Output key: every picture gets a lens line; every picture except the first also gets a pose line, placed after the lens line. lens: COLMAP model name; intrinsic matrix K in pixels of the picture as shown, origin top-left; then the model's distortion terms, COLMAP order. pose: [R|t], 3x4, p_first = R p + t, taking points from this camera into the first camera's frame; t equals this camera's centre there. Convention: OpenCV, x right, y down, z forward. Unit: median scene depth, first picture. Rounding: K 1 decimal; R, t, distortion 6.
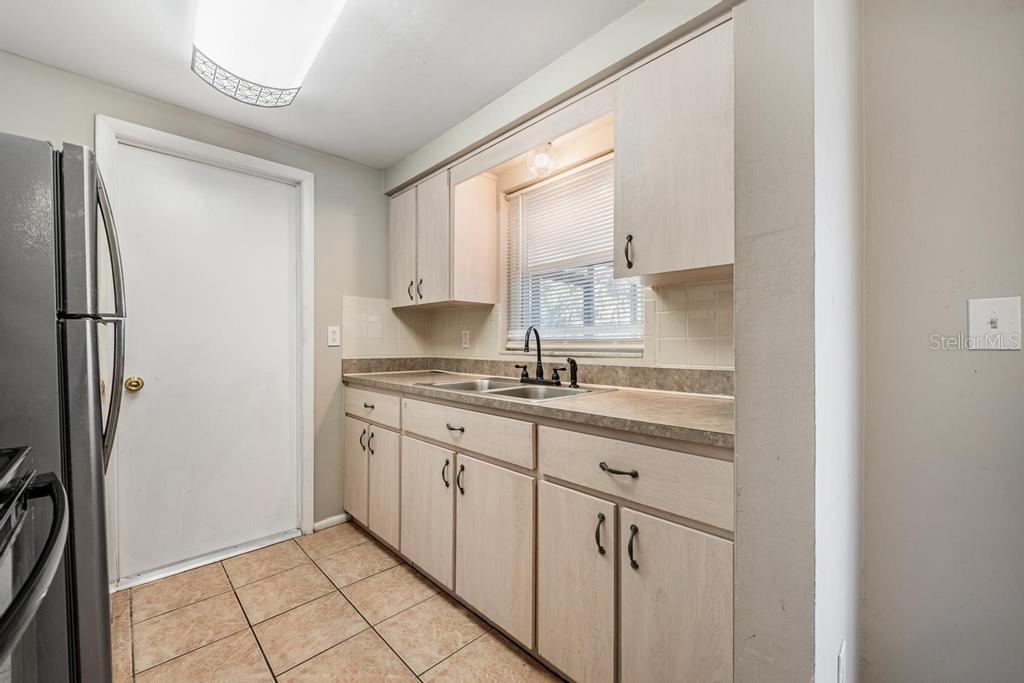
lens RADIAL K [[398.6, 0, 512.0], [0, 398.6, 341.5], [0, 0, 1]] dist [0.000533, -0.000104]
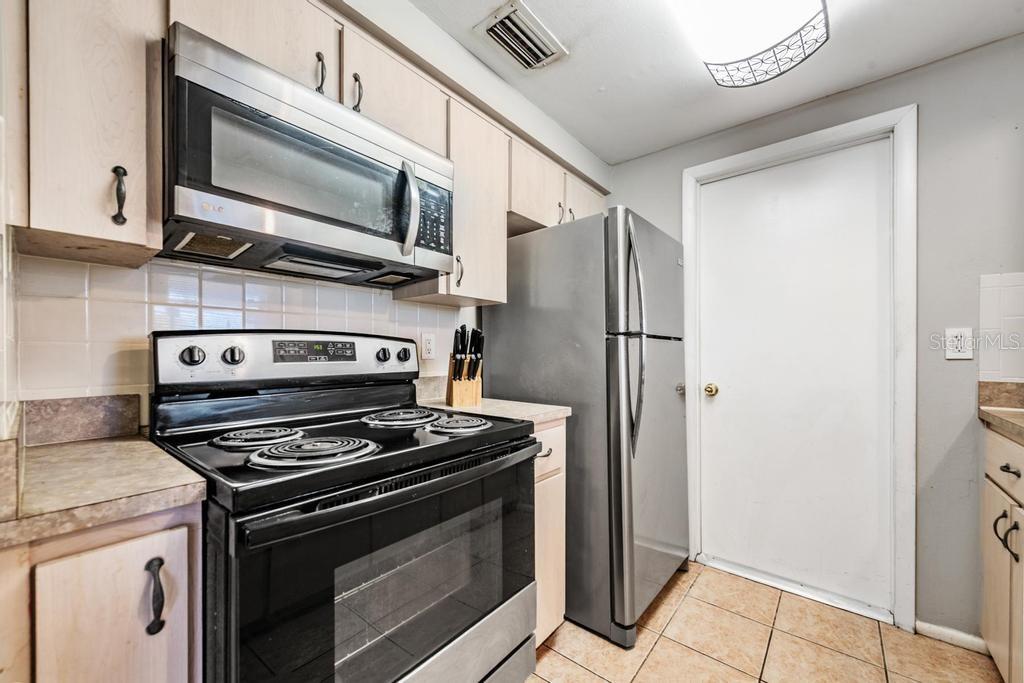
lens RADIAL K [[397.8, 0, 517.1], [0, 397.8, 355.3], [0, 0, 1]] dist [0.010939, -0.003085]
pose [[0.119594, 0.005270, -0.992809, 0.117720], [0.002562, 0.999981, 0.005616, -0.000502], [0.992820, -0.003215, 0.119578, 0.293191]]
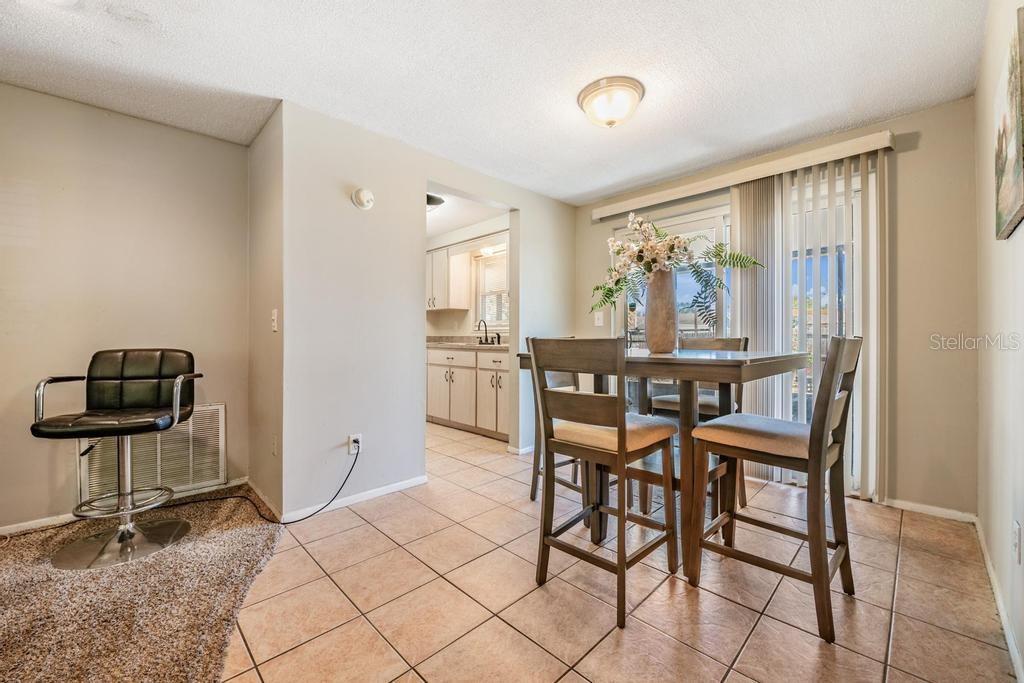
lens RADIAL K [[402.9, 0, 512.0], [0, 402.9, 341.5], [0, 0, 1]] dist [-0.024773, 0.000161]
pose [[0.999987, 0.002883, 0.004141, 0.215034], [-0.002937, 0.999910, 0.013115, 0.057819], [-0.004103, -0.013127, 0.999905, -1.397218]]
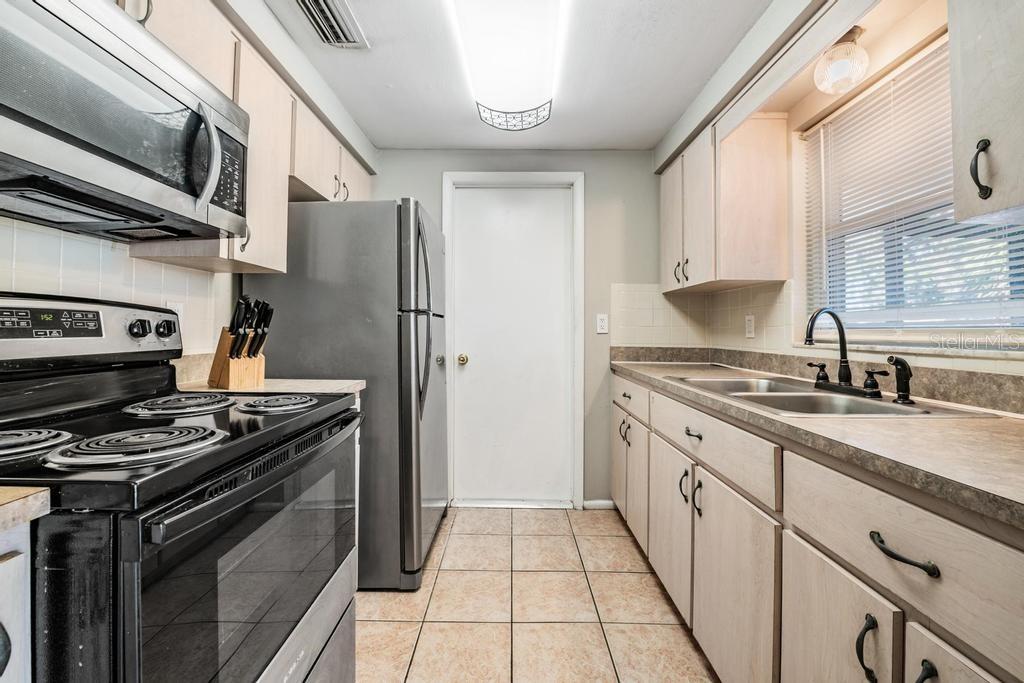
lens RADIAL K [[409.3, 0, 512.2], [0, 409.3, 322.1], [0, 0, 1]] dist [-0.002339, -0.003940]
pose [[0.715594, -0.007890, -0.698472, 0.154065], [-0.004366, 0.999866, -0.015769, -0.000207], [0.698502, 0.014334, 0.715464, 0.101098]]
